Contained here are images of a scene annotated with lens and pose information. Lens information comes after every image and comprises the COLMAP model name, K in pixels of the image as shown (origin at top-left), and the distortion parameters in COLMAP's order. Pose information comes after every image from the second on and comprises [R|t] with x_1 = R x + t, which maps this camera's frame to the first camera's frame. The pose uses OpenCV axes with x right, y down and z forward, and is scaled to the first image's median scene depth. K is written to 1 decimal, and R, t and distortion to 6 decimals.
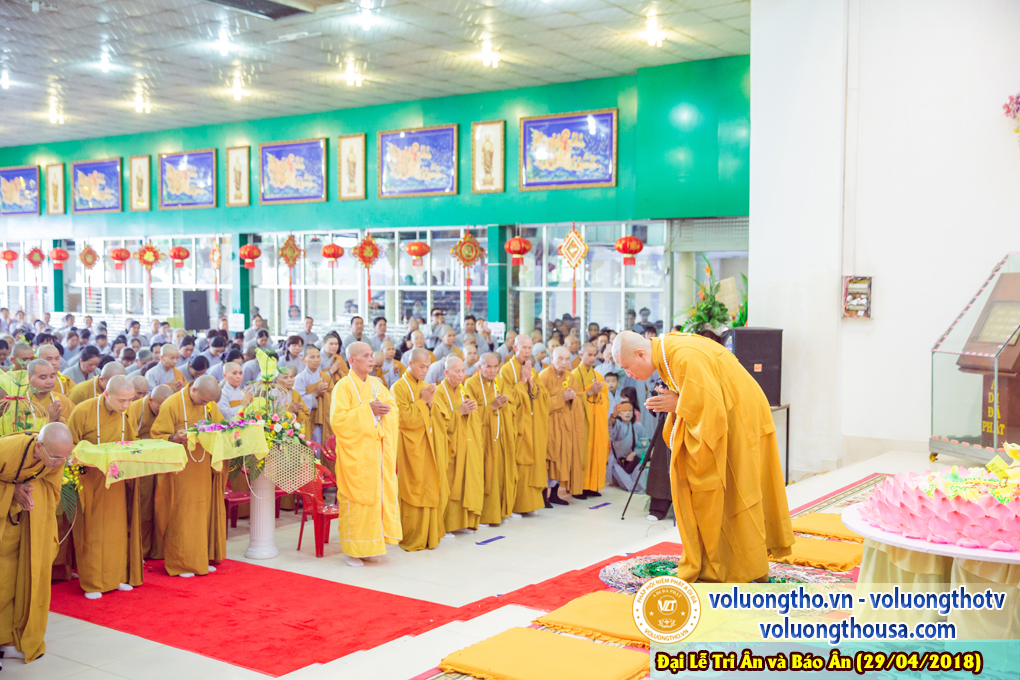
lens RADIAL K [[1091.3, 0, 510.0], [0, 1091.3, 340.0], [0, 0, 1]] dist [-0.003033, 0.127726]
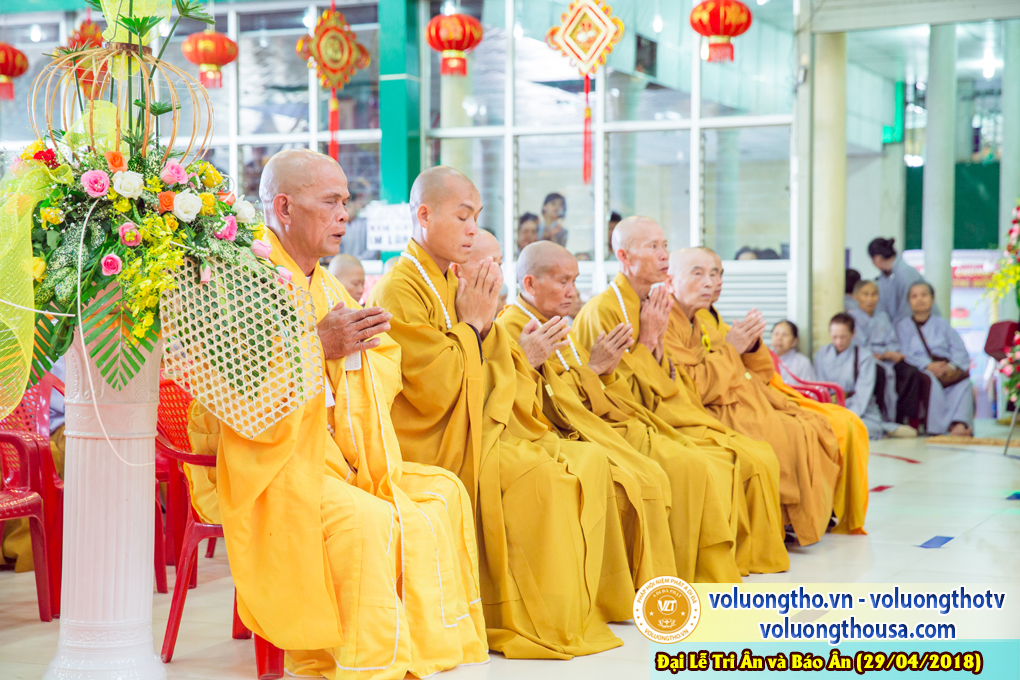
lens RADIAL K [[1776.1, 0, 510.0], [0, 1776.1, 340.0], [0, 0, 1]] dist [-0.007468, 1.400719]
pose [[0.982867, -0.004580, 0.184260, -0.098209], [0.009836, 0.999570, -0.027619, 0.057742], [-0.184054, 0.028958, 0.982489, 0.250204]]
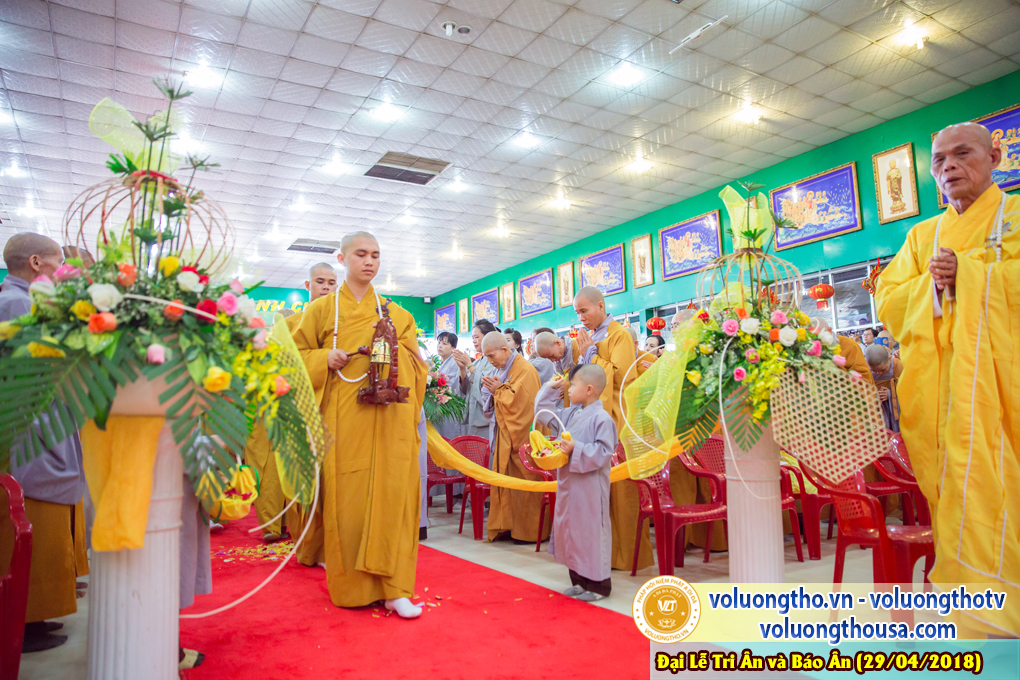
lens RADIAL K [[691.5, 0, 512.7], [0, 691.5, 341.3], [0, 0, 1]] dist [-0.104024, 0.078220]
pose [[0.910951, -0.075578, -0.405531, -0.092257], [0.011441, 0.987324, -0.158306, 0.056719], [0.412355, 0.139570, 0.900269, 0.322041]]
